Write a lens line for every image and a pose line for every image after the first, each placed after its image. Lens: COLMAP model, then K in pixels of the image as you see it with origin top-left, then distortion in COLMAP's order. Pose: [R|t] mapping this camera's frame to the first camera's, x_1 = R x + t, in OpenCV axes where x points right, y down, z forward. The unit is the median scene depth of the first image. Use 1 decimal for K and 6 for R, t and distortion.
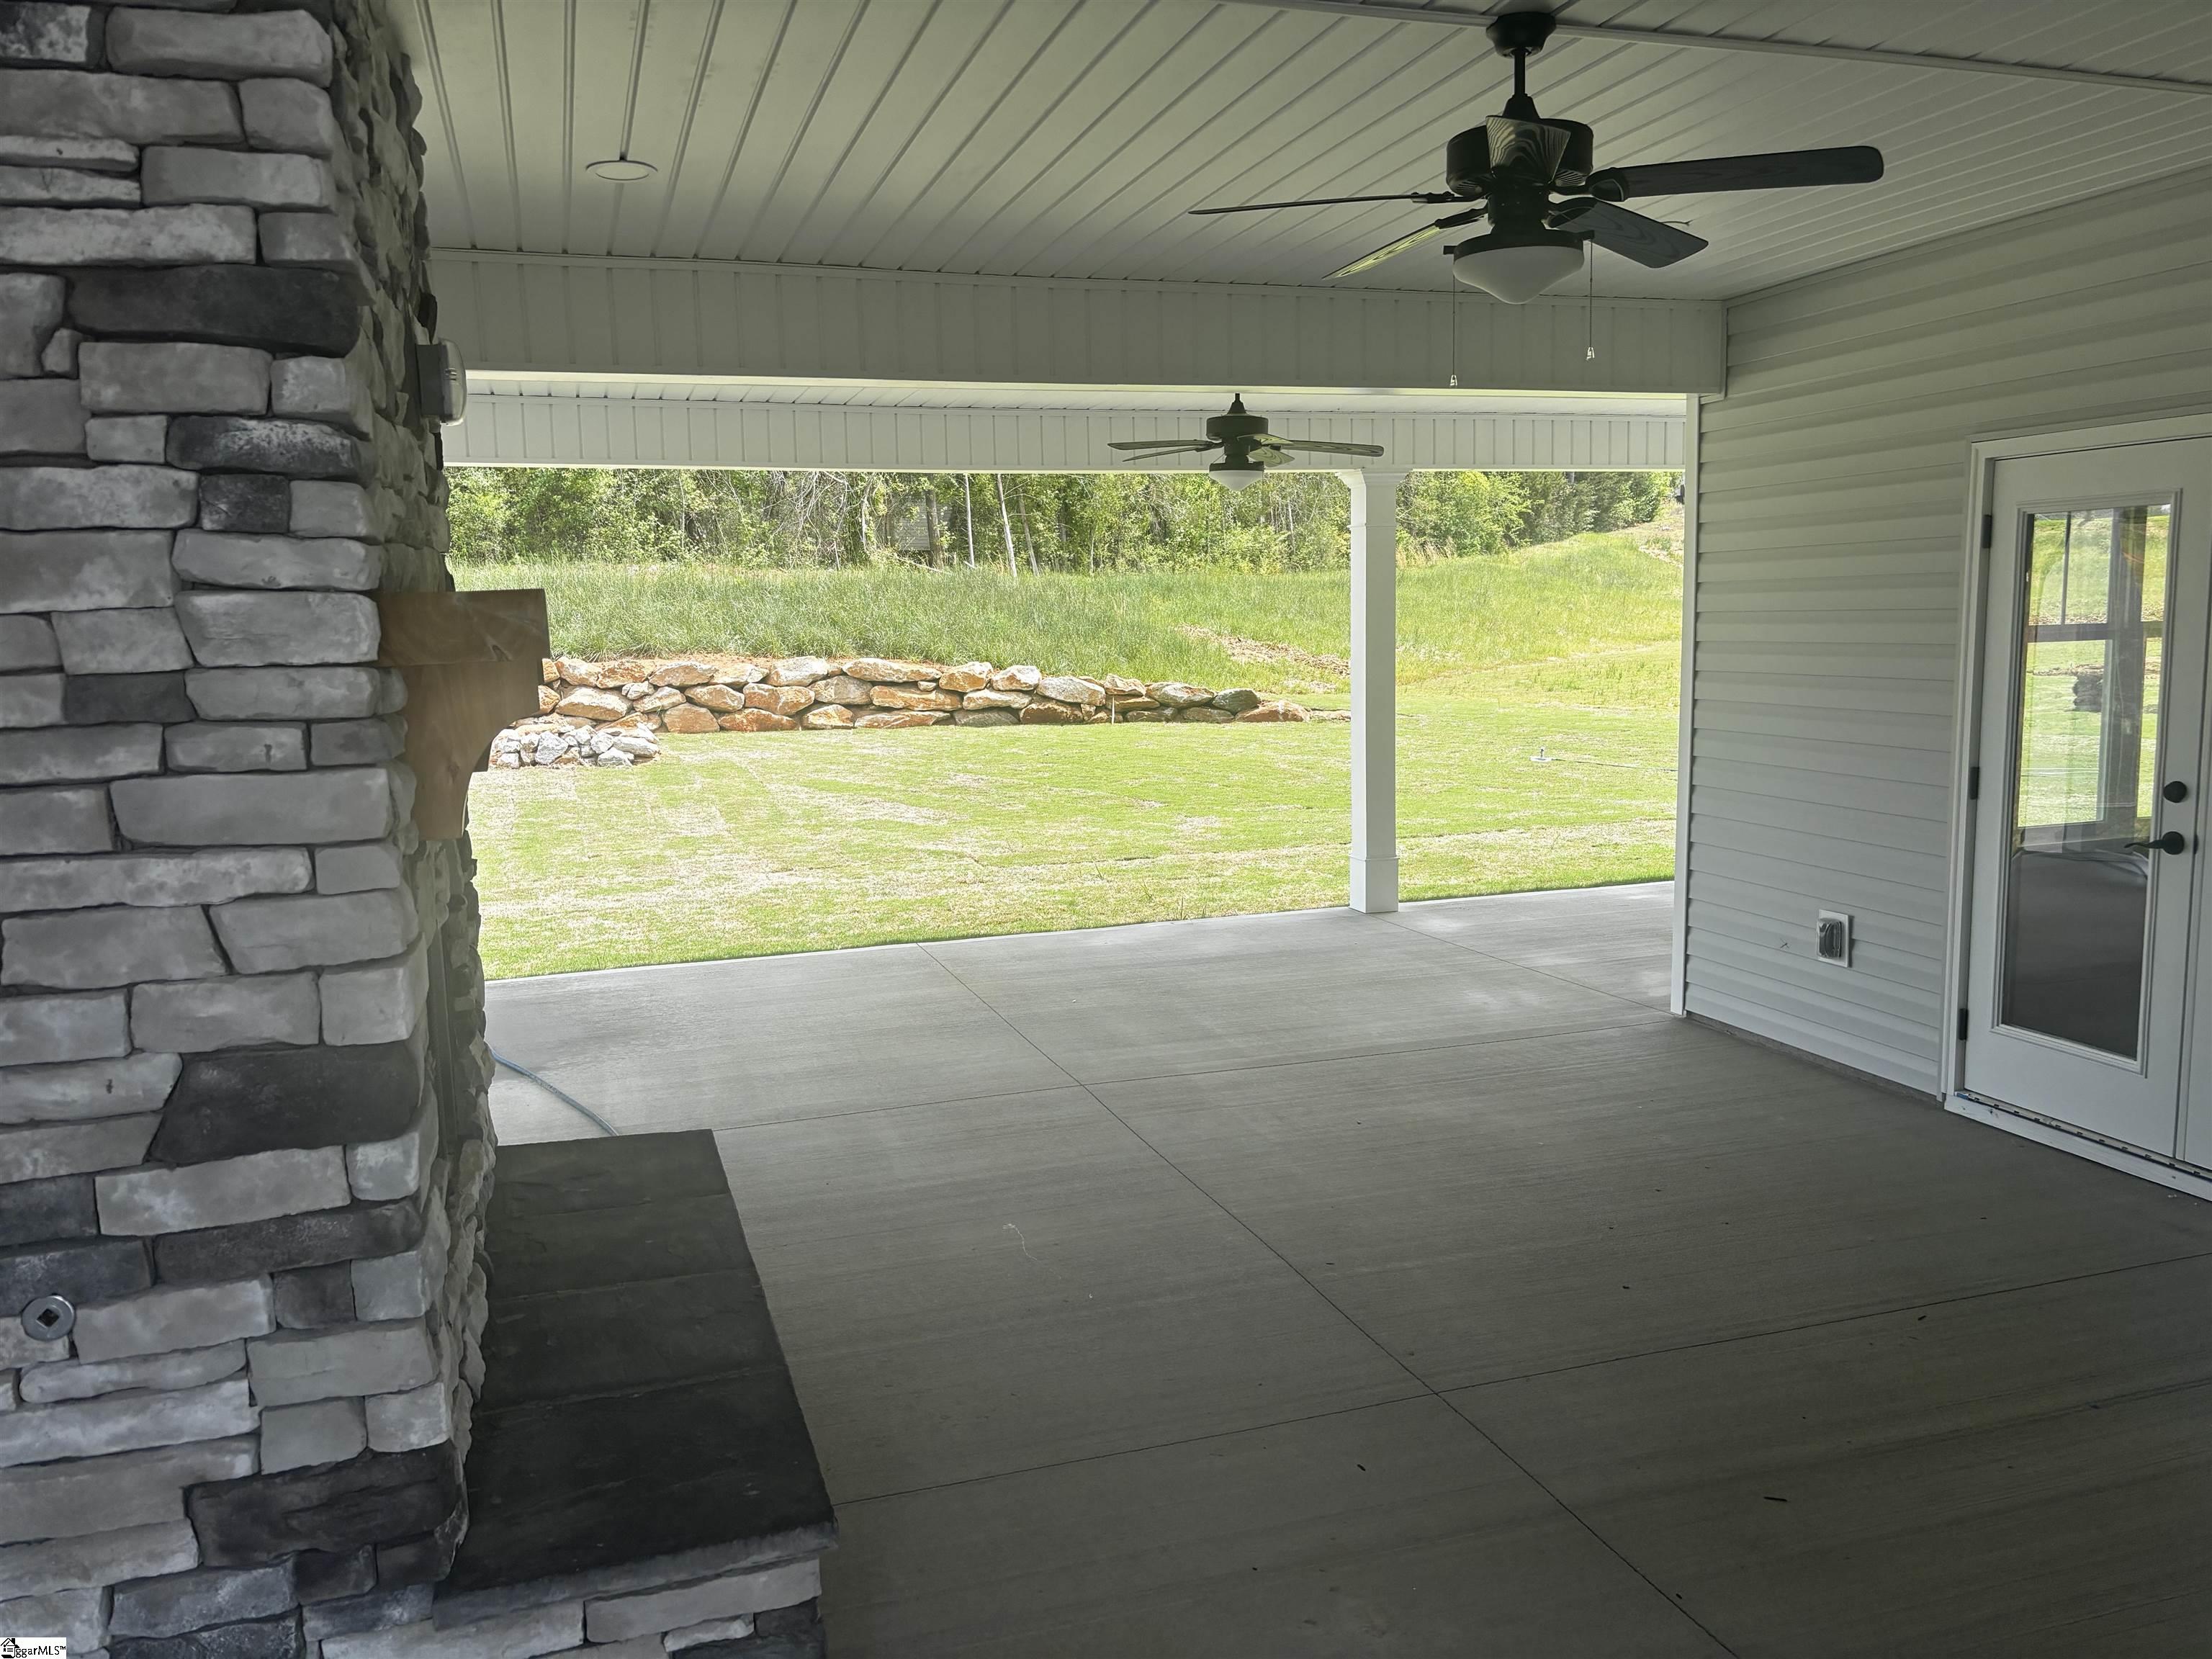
lens RADIAL K [[1650.6, 0, 1109.4], [0, 1650.6, 834.1], [0, 0, 1]] dist [0.043716, -0.024958]
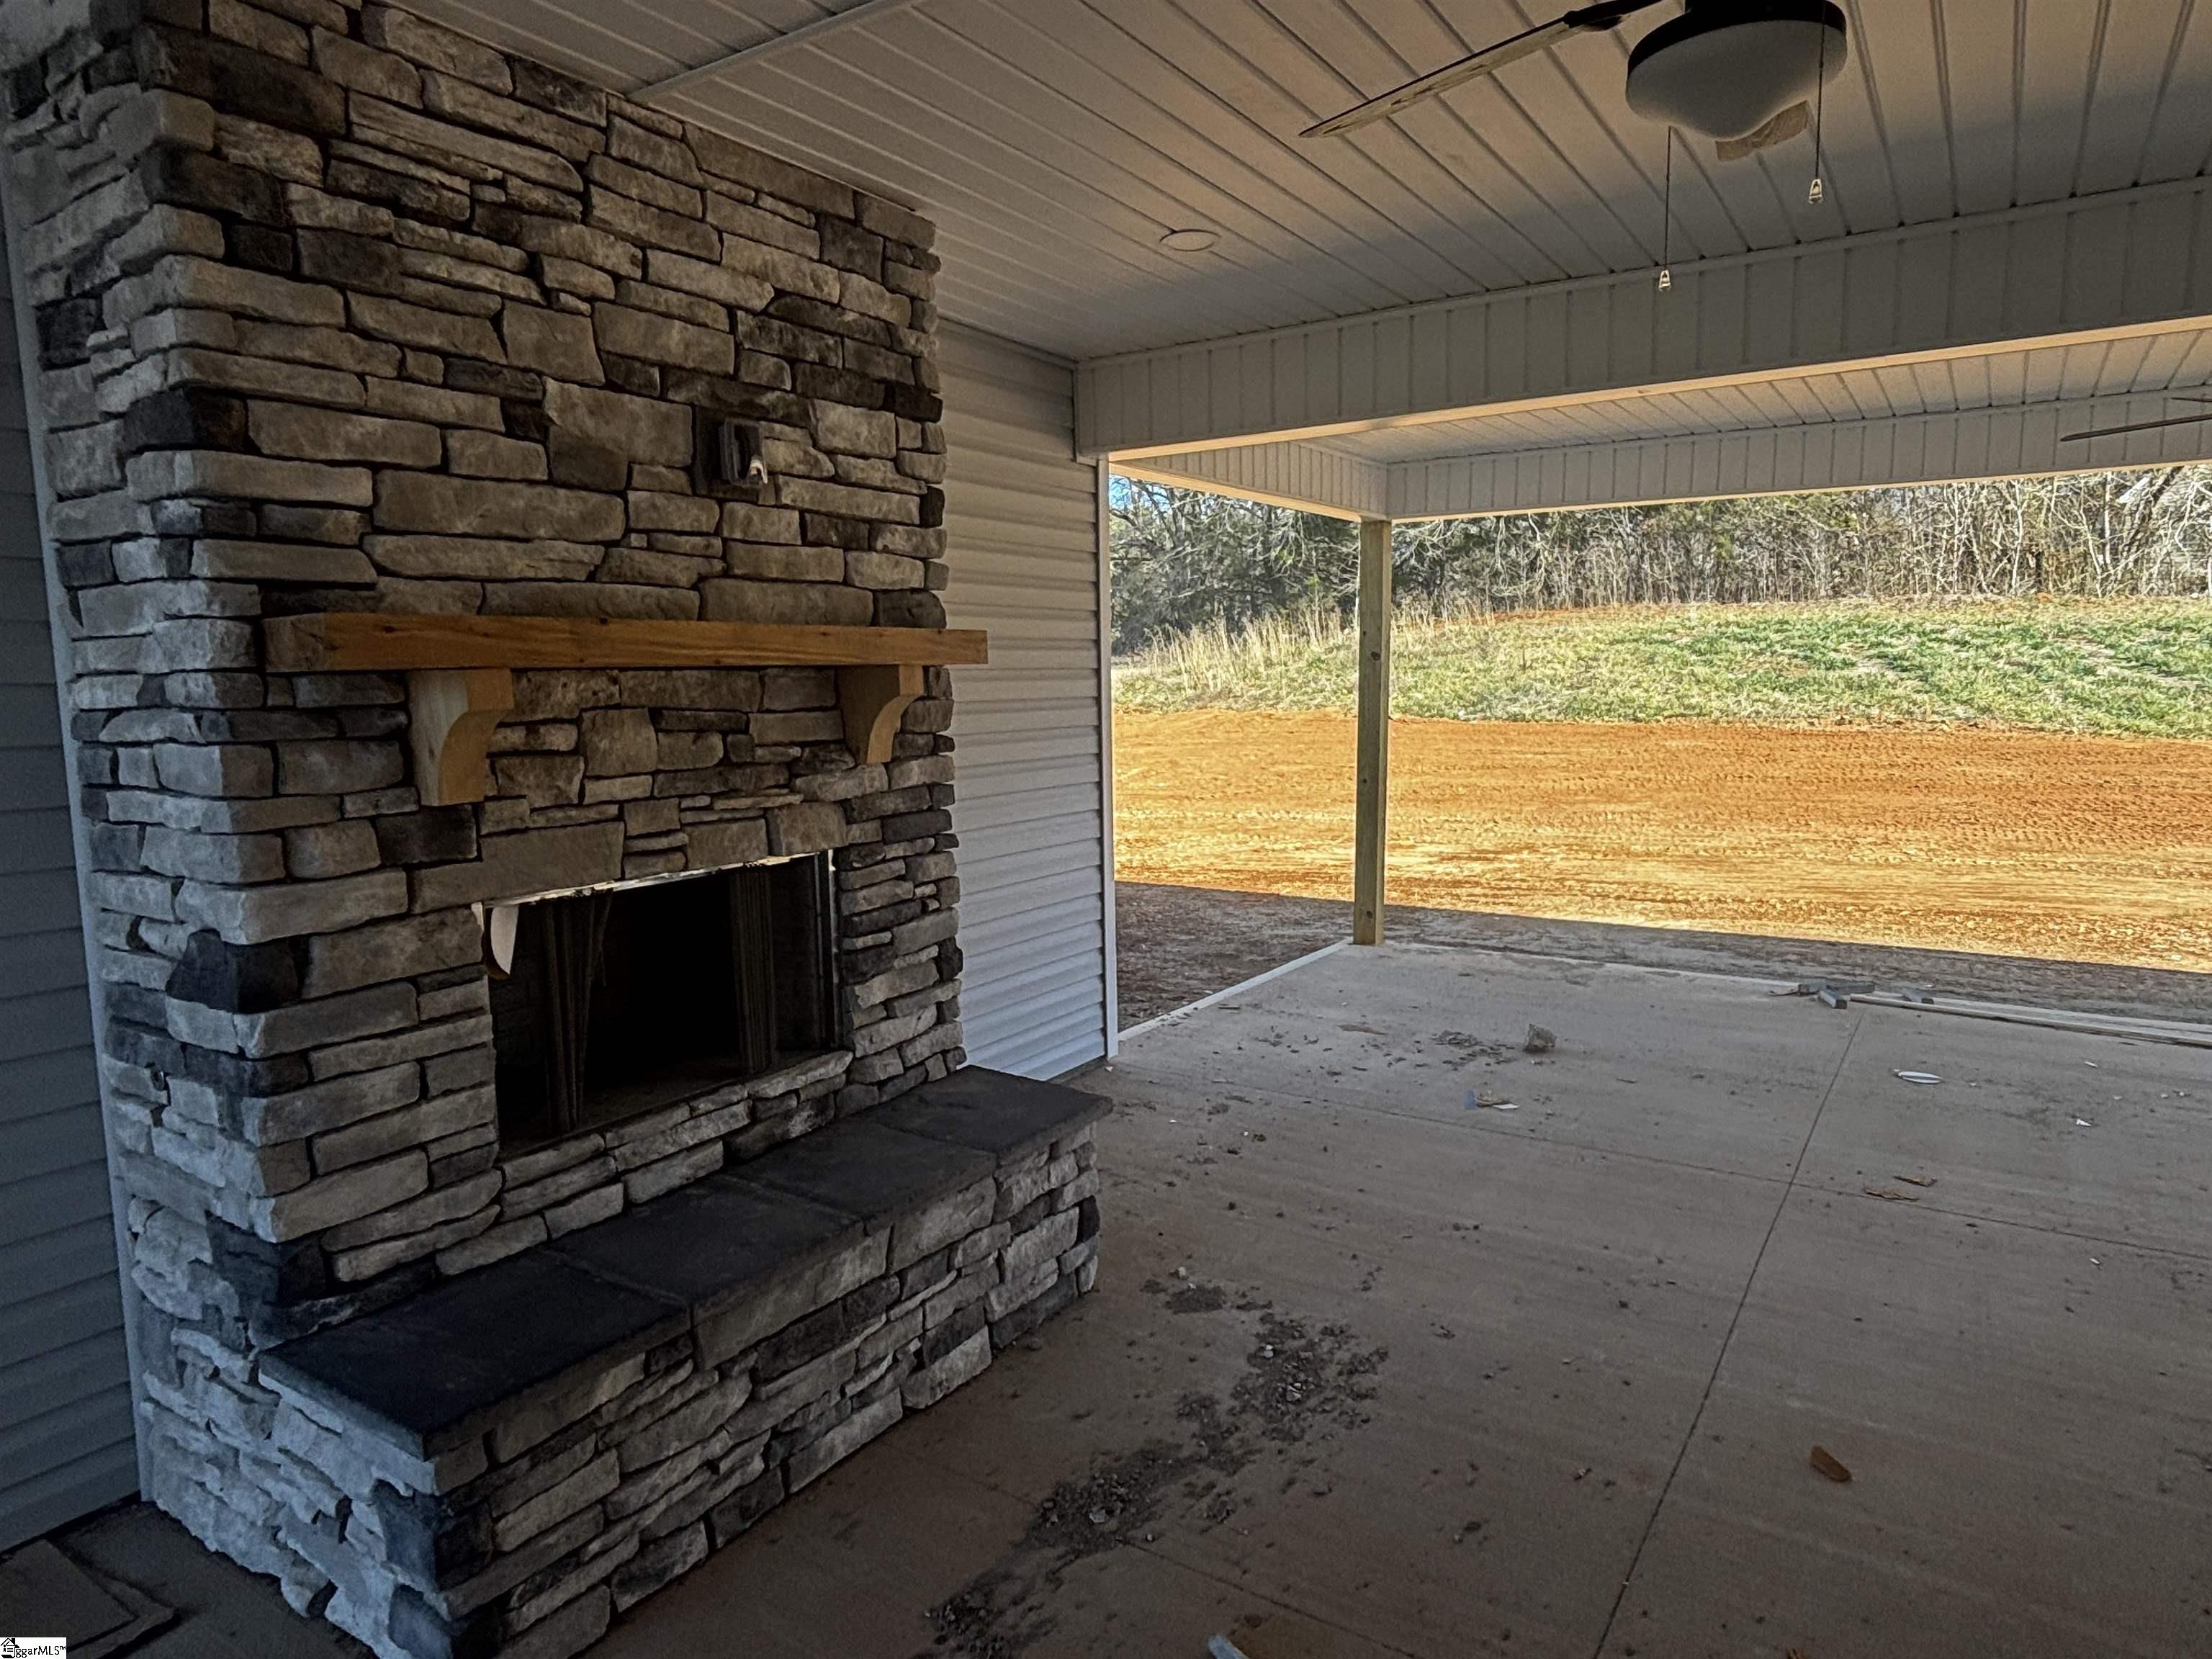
lens RADIAL K [[1343.3, 0, 1106.2], [0, 1343.3, 830.5], [0, 0, 1]] dist [0.023561, -0.025323]
pose [[0.625301, 0.111519, -0.772375, 0.807423], [-0.102750, 0.992886, 0.060173, -0.102399], [0.773590, 0.041736, 0.632311, 0.782381]]
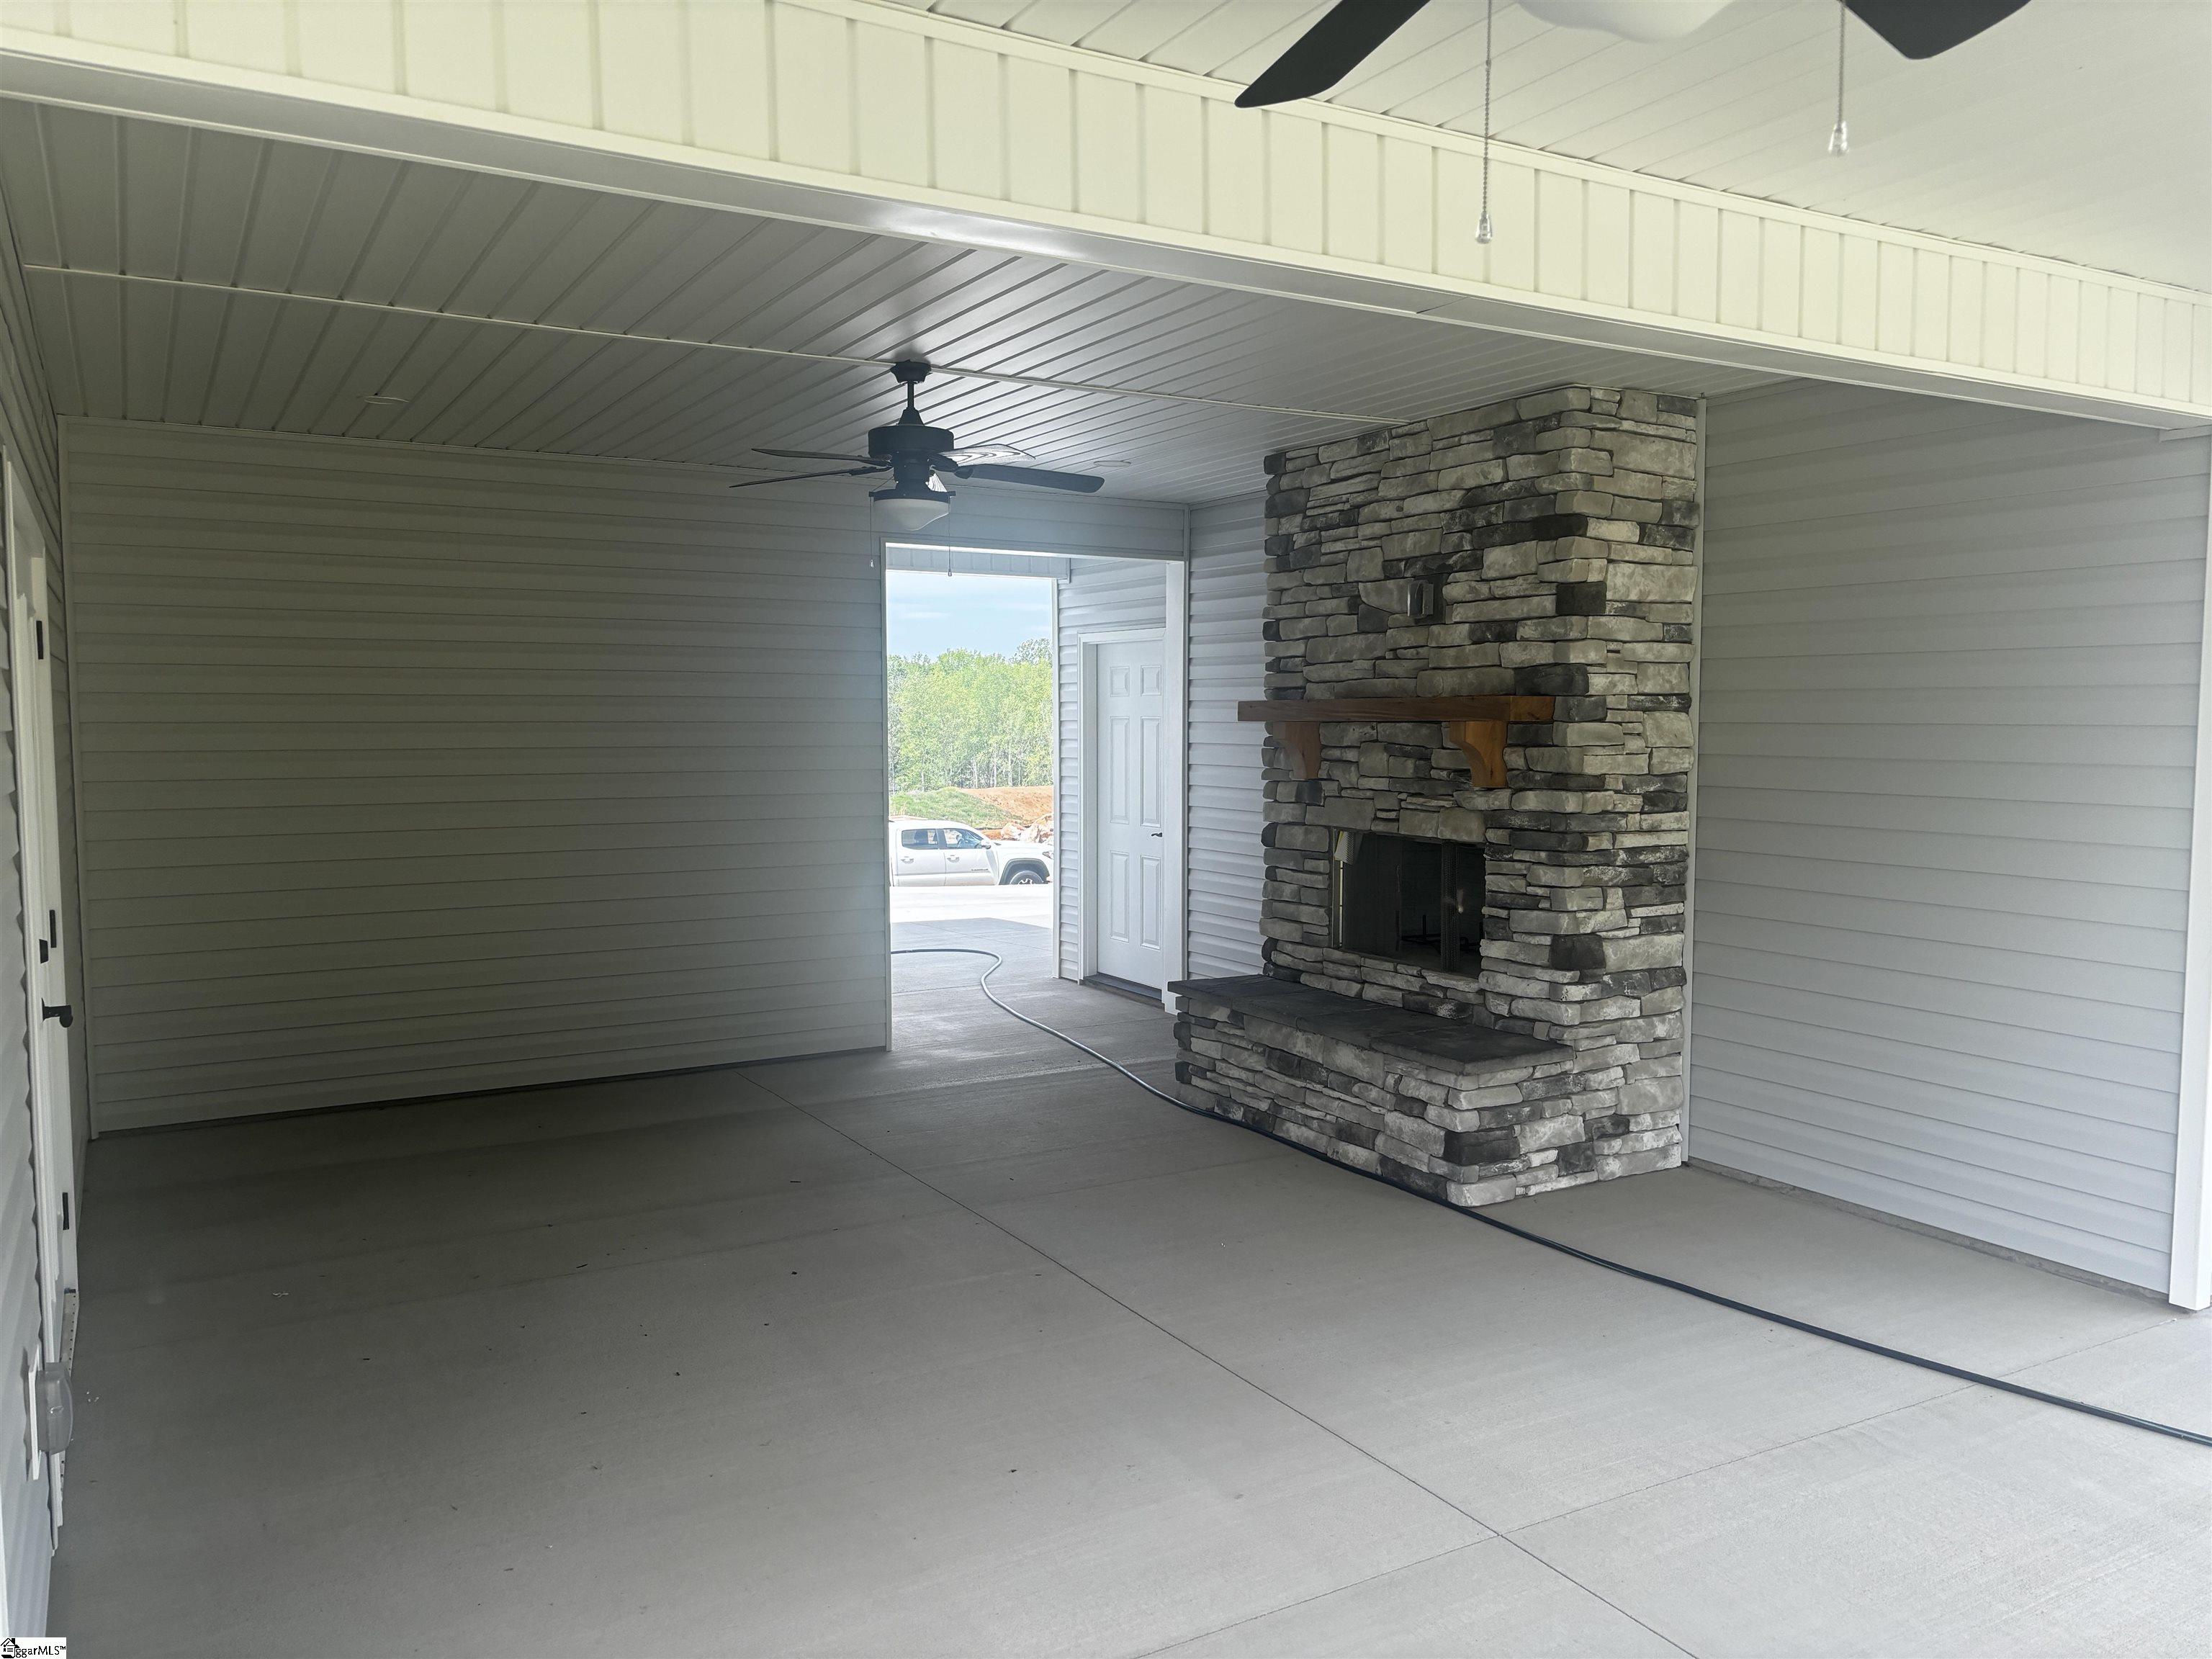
lens RADIAL K [[1650.6, 0, 1107.0], [0, 1650.6, 828.7], [0, 0, 1]] dist [0.043716, -0.024958]
pose [[-0.978327, 0.046288, -0.201828, 0.618440], [0.005093, 0.979778, 0.200021, -0.564770], [0.207005, 0.194658, -0.958779, 4.196564]]
